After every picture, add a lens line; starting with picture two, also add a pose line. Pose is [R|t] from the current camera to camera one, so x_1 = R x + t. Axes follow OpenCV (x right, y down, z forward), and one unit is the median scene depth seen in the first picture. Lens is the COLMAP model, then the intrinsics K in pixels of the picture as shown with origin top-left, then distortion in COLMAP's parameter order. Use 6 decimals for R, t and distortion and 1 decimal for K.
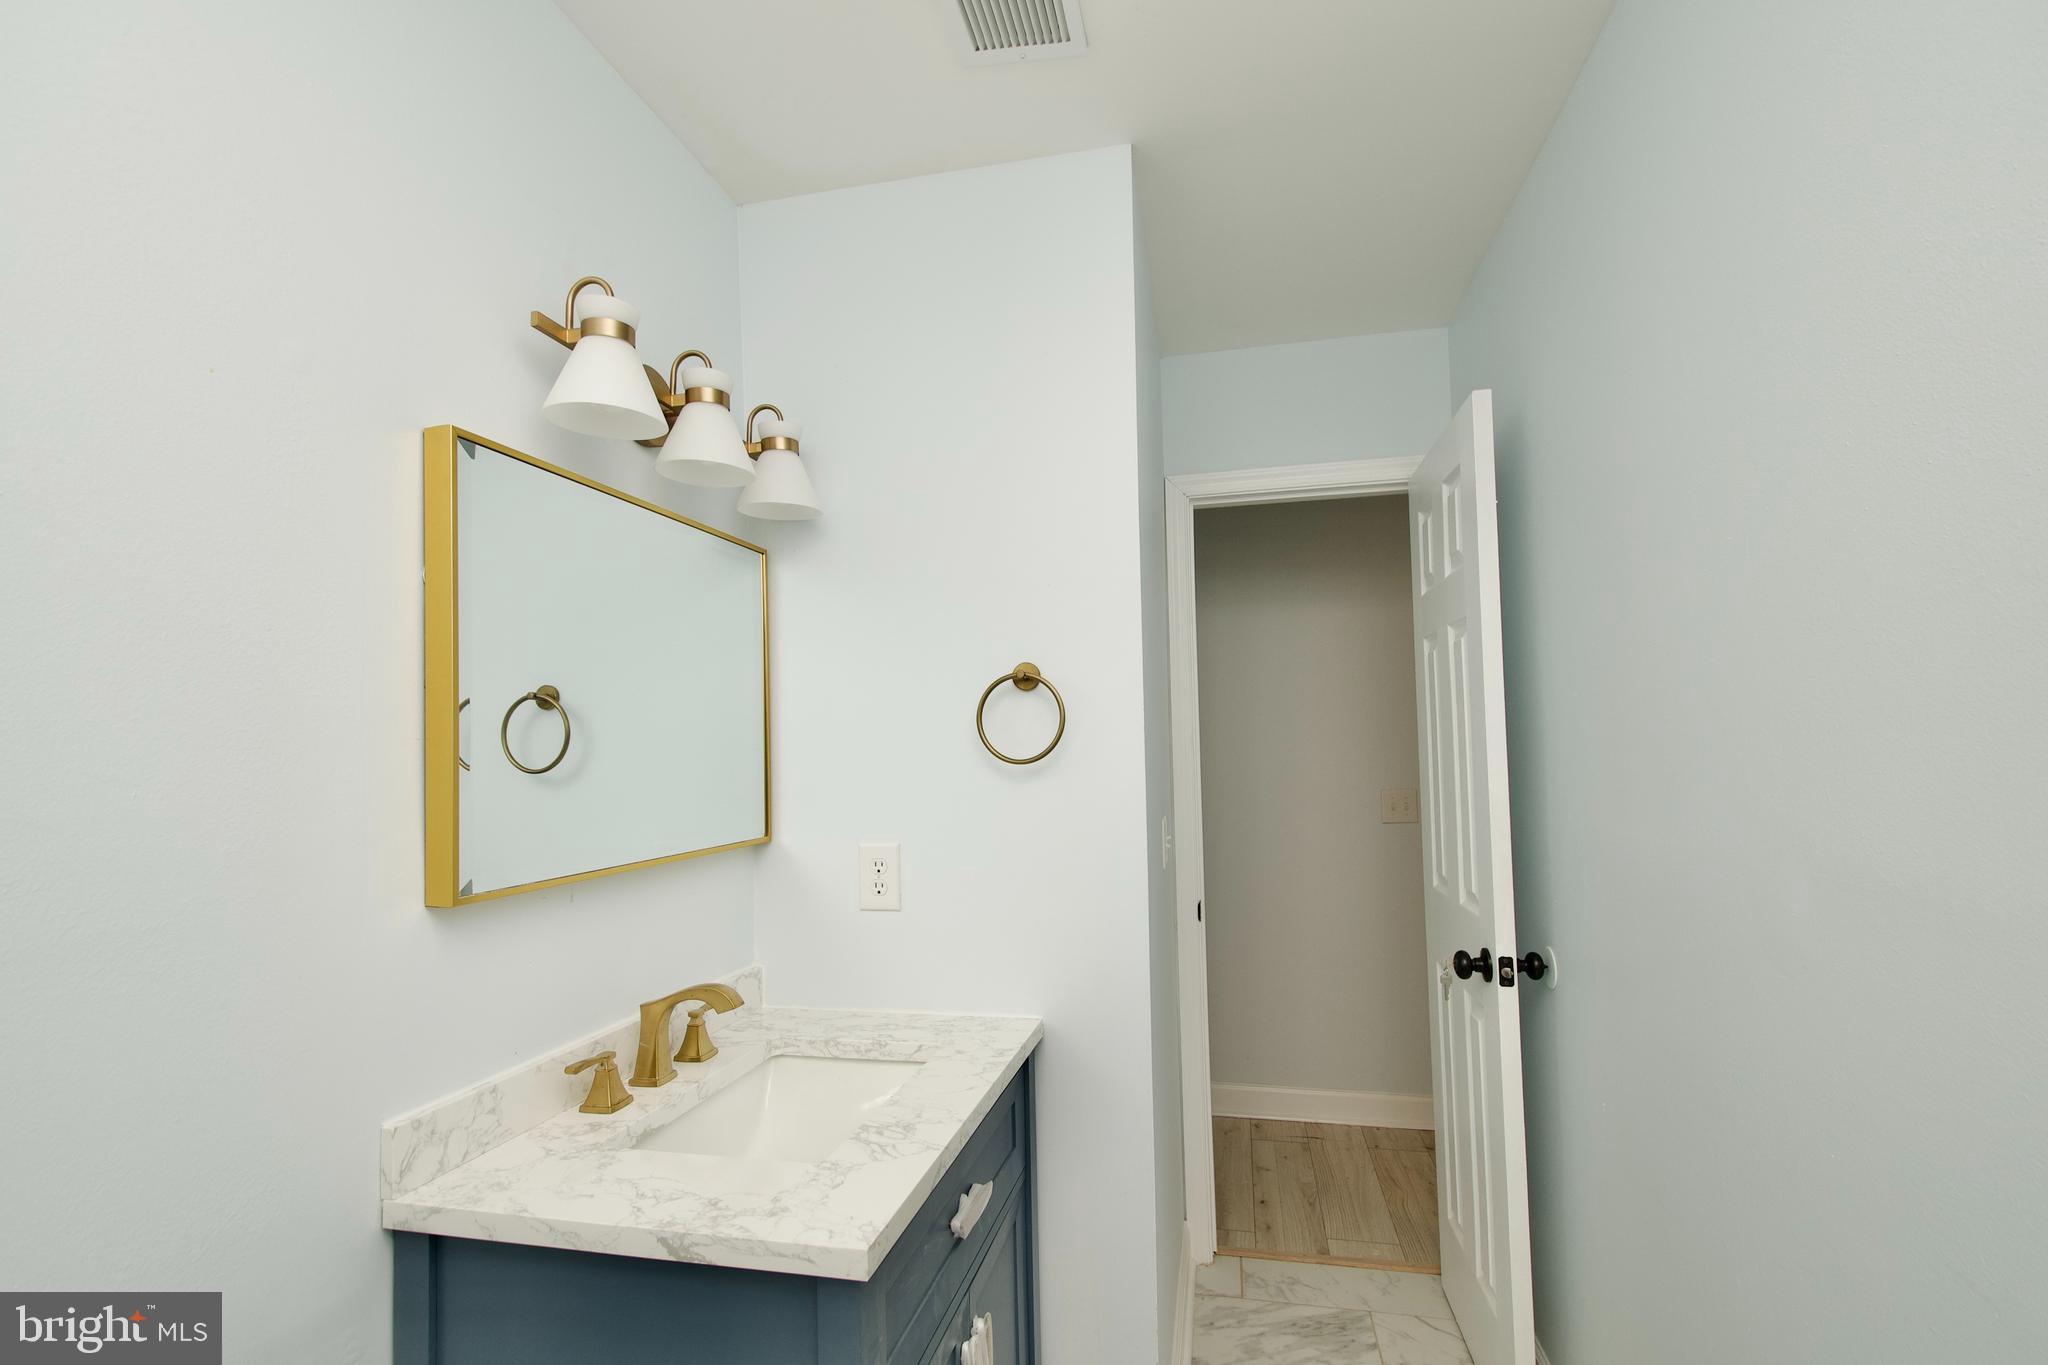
lens RADIAL K [[899.8, 0, 1040.1], [0, 899.8, 713.9], [0, 0, 1]] dist [0.018373, -0.011072]
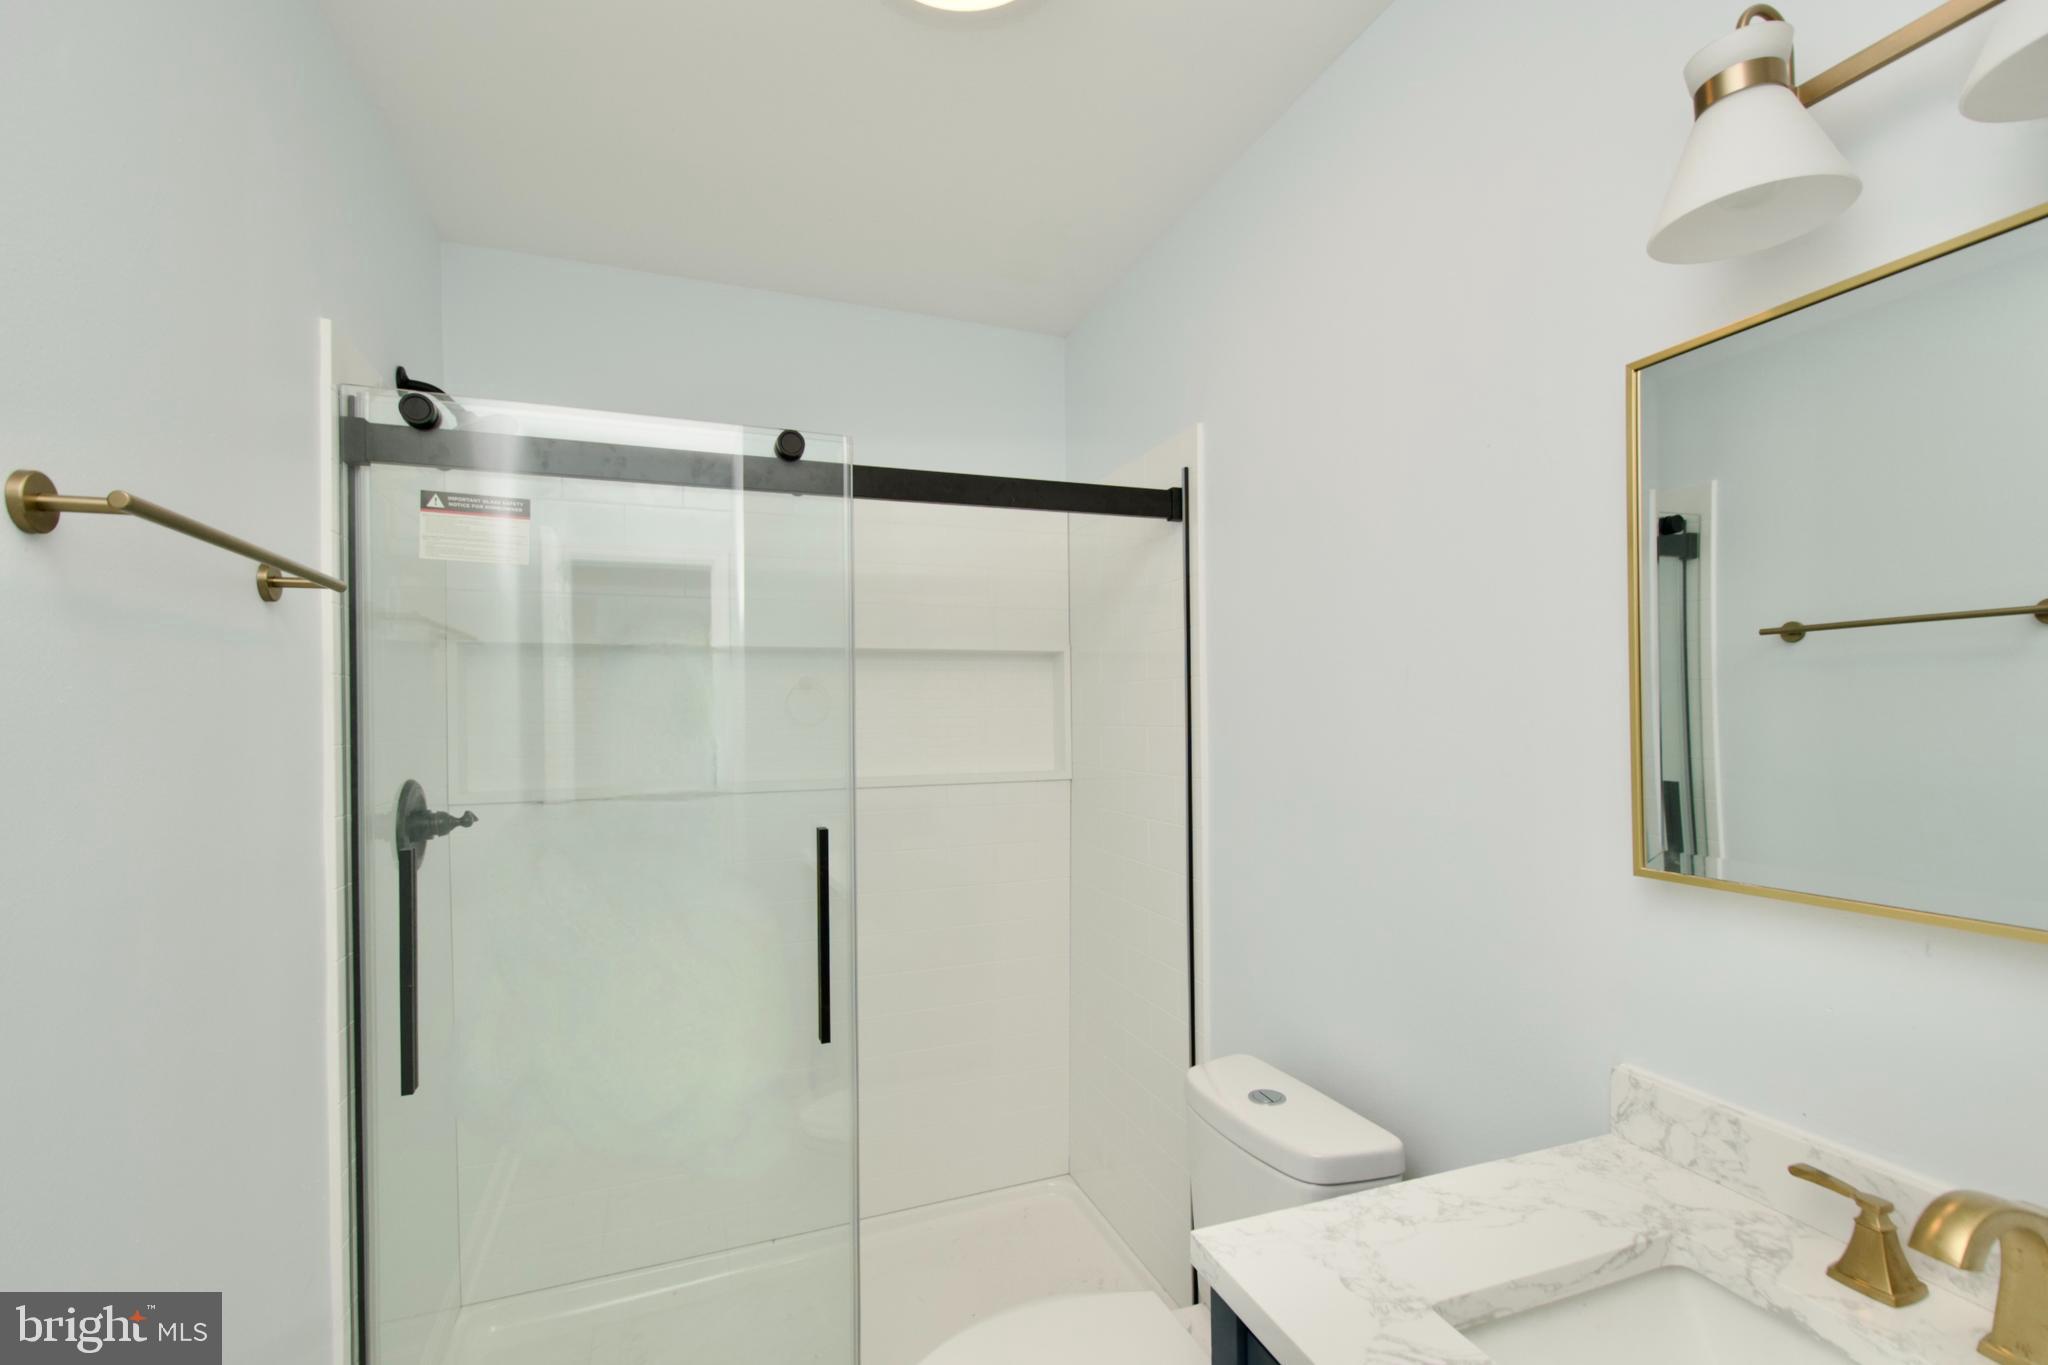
lens RADIAL K [[899.8, 0, 1040.1], [0, 899.8, 713.9], [0, 0, 1]] dist [0.018373, -0.011072]
pose [[-0.842032, 0.026649, -0.538769, 1.404933], [0.050647, 0.998273, -0.029777, 0.152685], [0.537045, -0.052360, -0.841927, 5.376369]]
